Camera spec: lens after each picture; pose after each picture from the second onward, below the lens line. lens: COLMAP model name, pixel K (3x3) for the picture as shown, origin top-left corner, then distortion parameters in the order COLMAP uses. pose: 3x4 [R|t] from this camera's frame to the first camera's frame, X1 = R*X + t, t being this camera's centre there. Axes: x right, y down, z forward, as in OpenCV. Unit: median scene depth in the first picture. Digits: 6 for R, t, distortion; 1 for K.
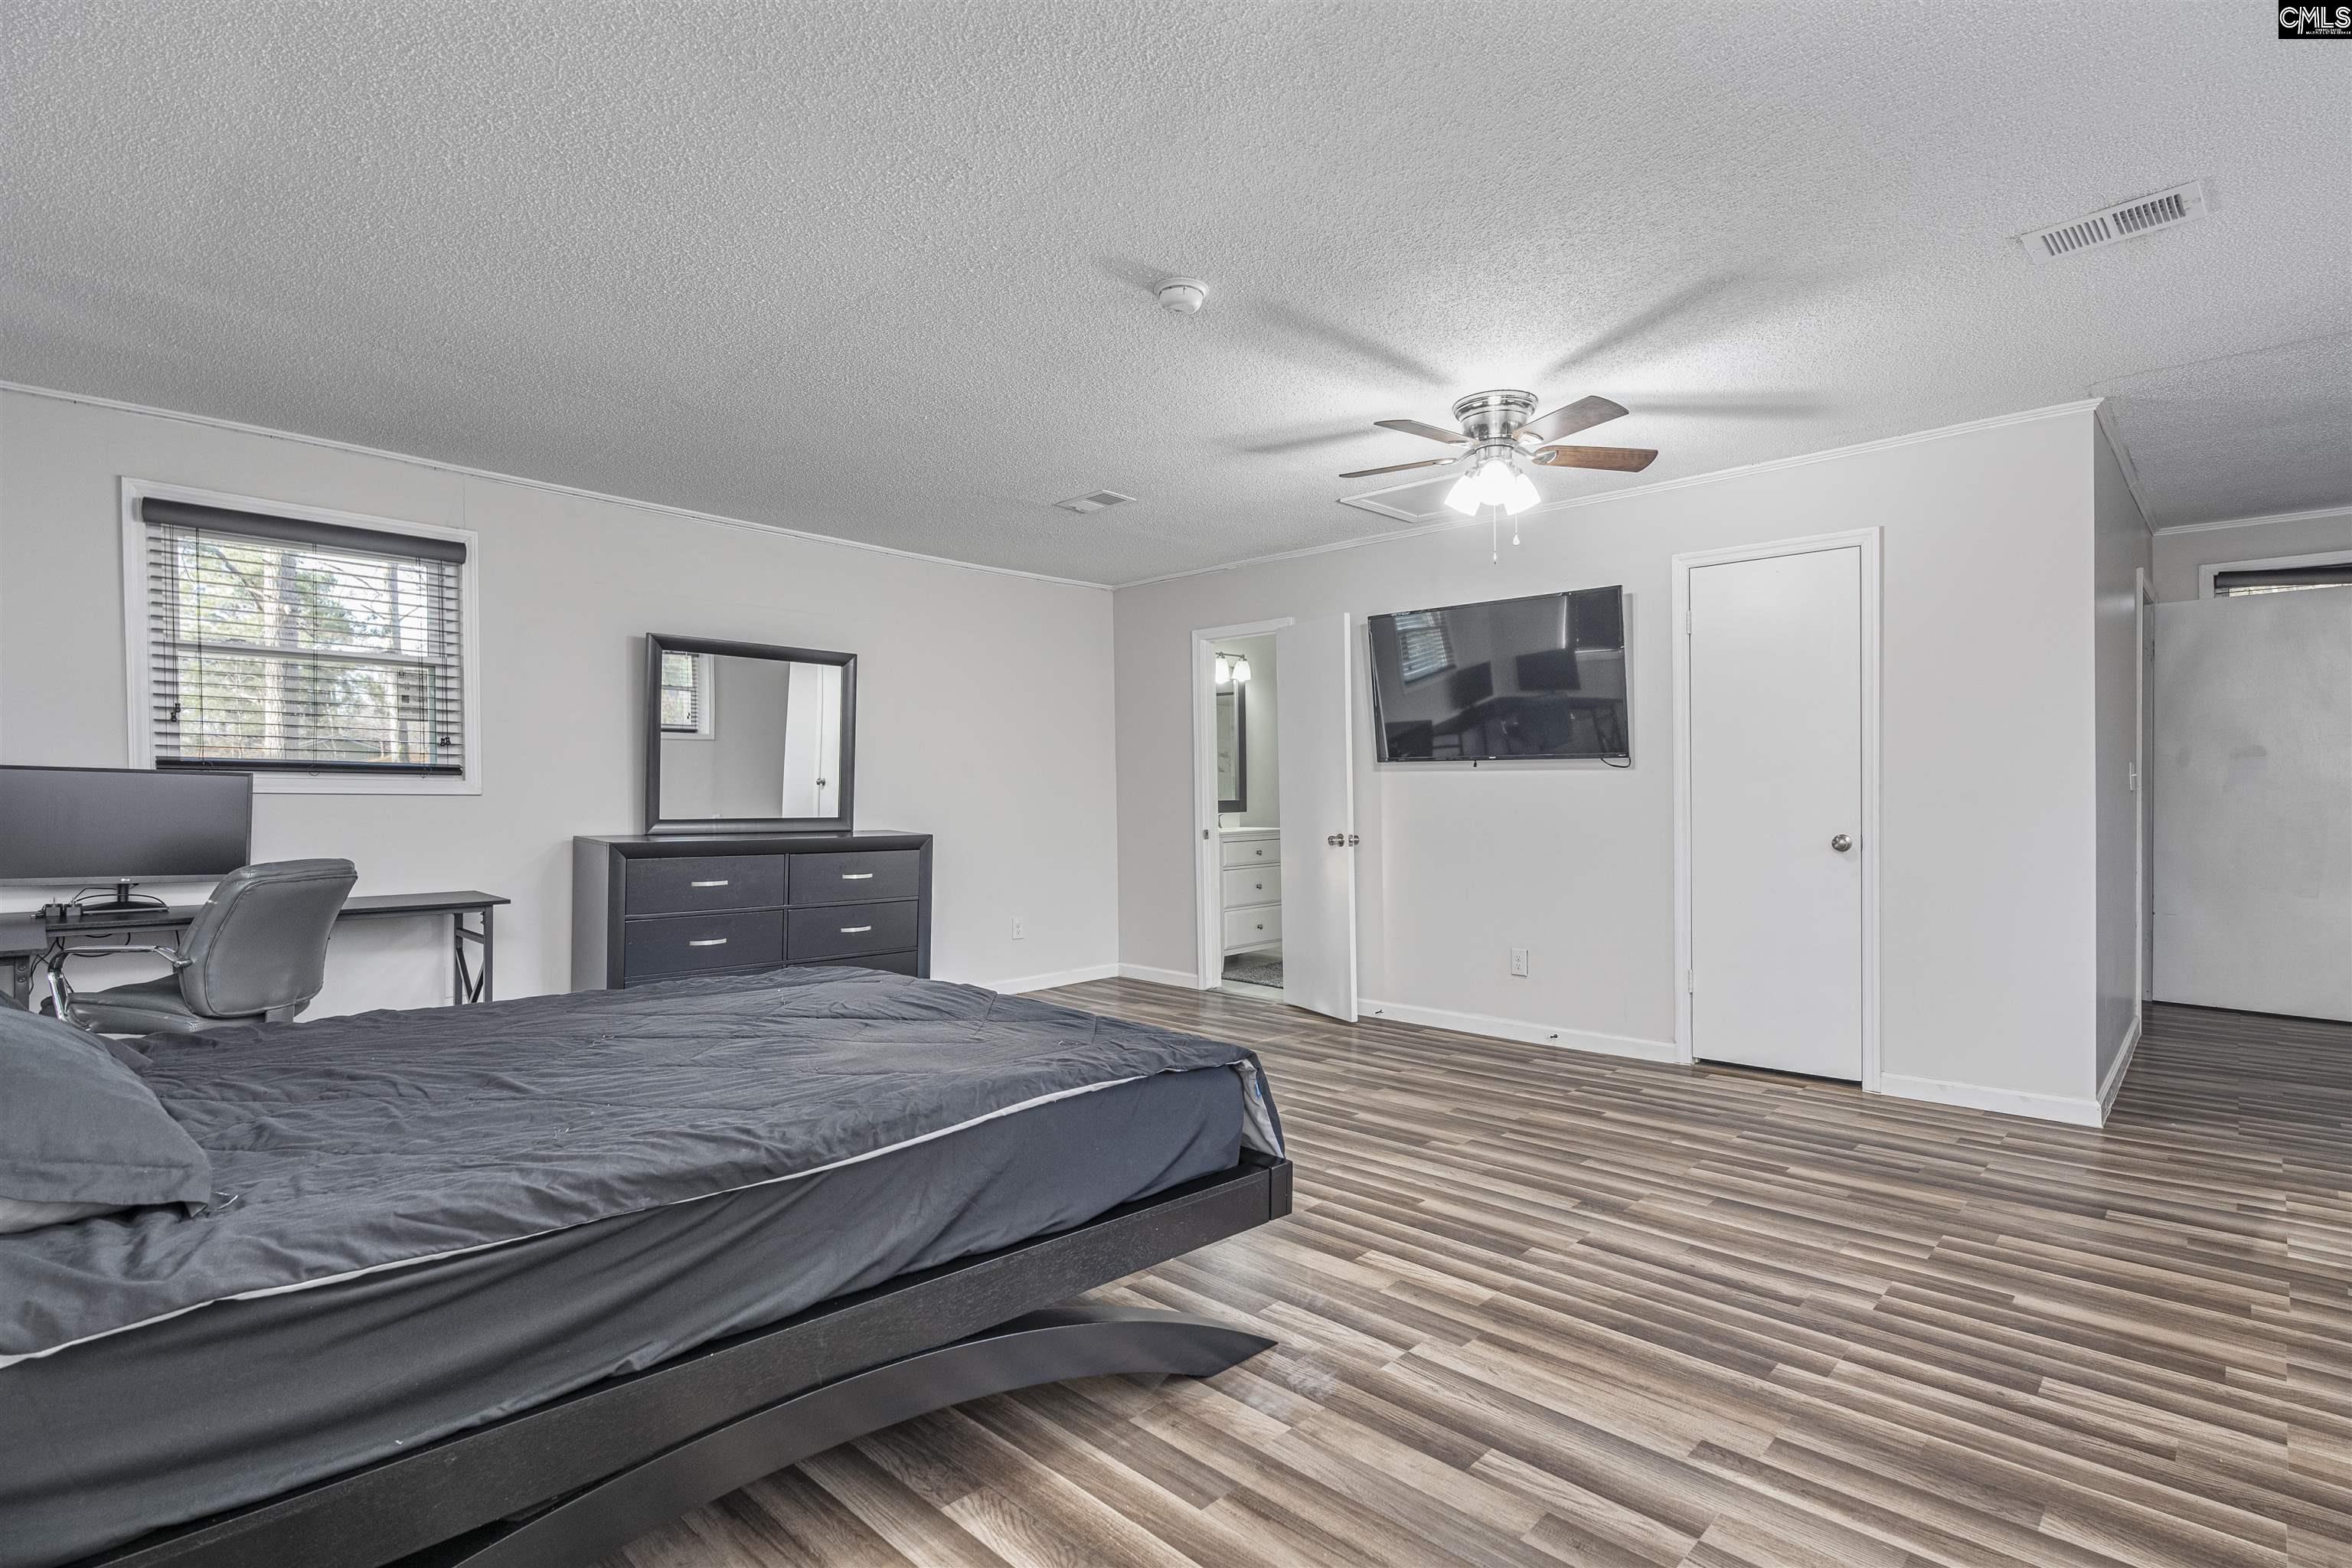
lens RADIAL K [[1152.2, 0, 1176.0], [0, 1152.2, 784.0], [0, 0, 1]] dist [0.001414, 0.001204]
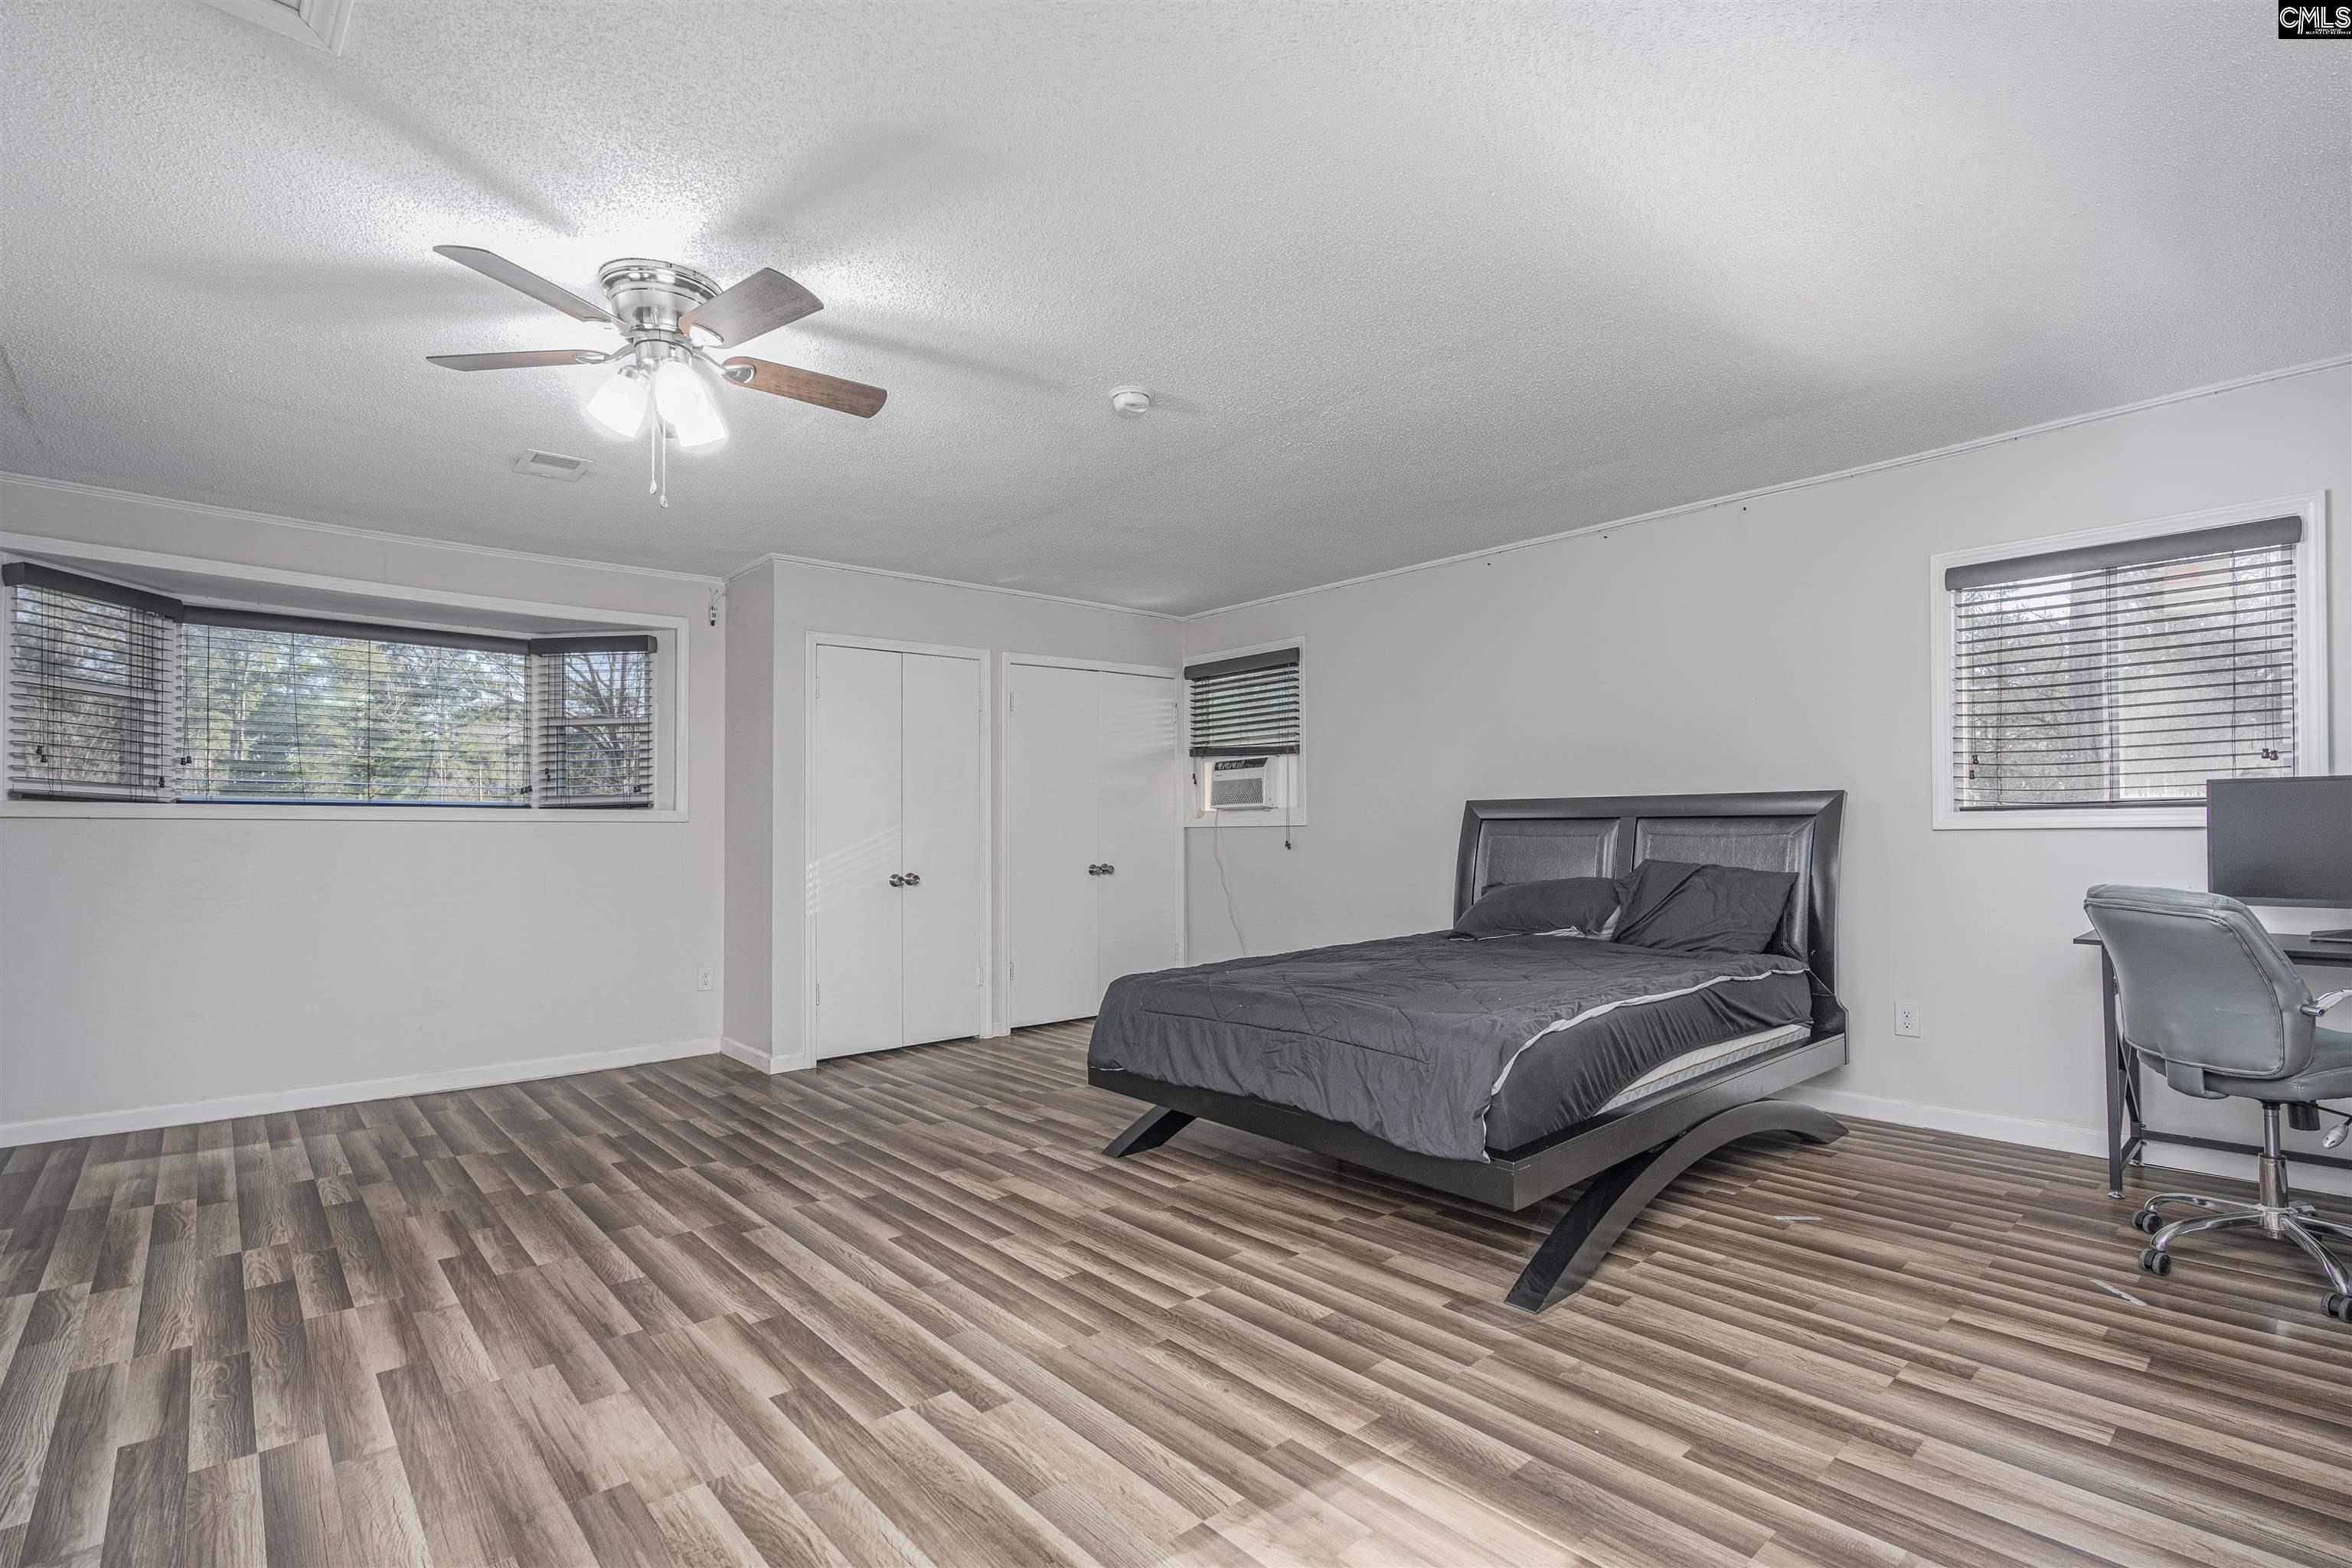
lens RADIAL K [[1070.1, 0, 1182.2], [0, 1070.1, 789.4], [0, 0, 1]] dist [-0.004038, 0.000744]
pose [[-0.997675, 0.014213, 0.066656, -0.092084], [0.011383, 0.999025, -0.042648, 0.012356], [-0.067197, -0.041791, -0.996864, 1.676207]]
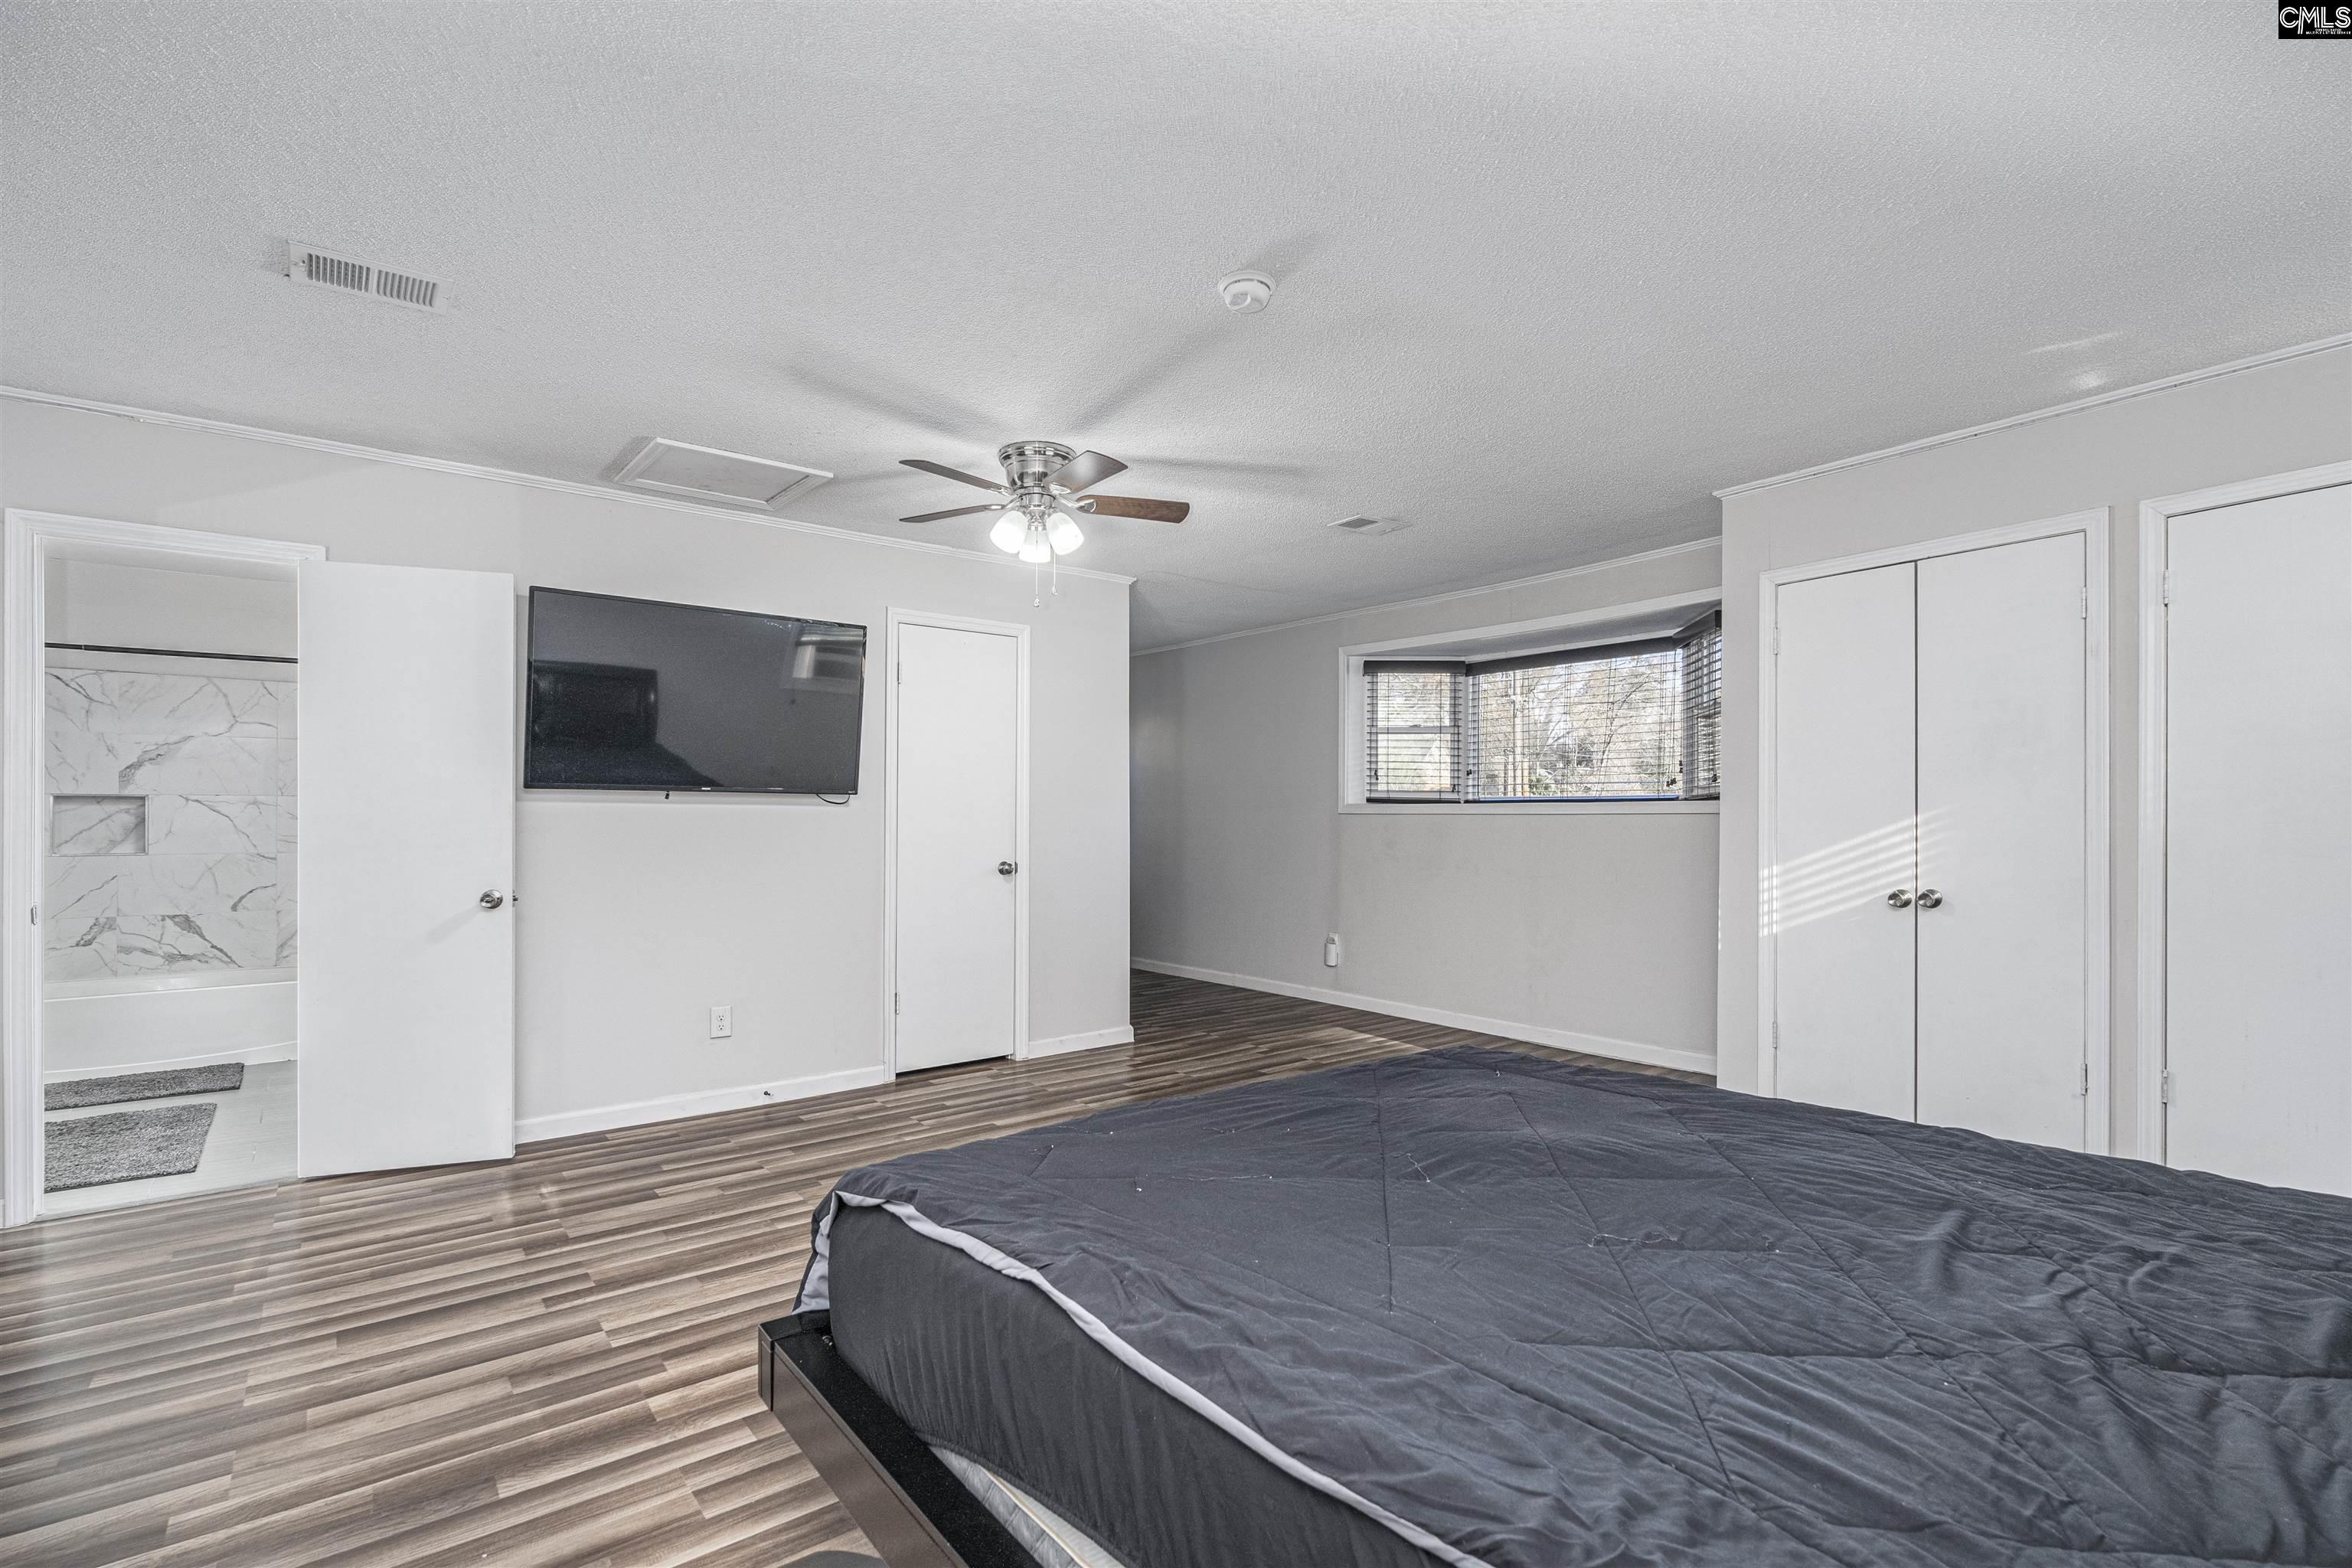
lens RADIAL K [[1096.7, 0, 1217.3], [0, 1096.7, 835.1], [0, 0, 1]] dist [-0.019189, 0.000329]
pose [[0.109566, -0.009003, 0.993939, -0.691632], [-0.004101, 0.999946, 0.009509, 0.000619], [-0.993971, -0.005118, 0.109523, 0.738058]]
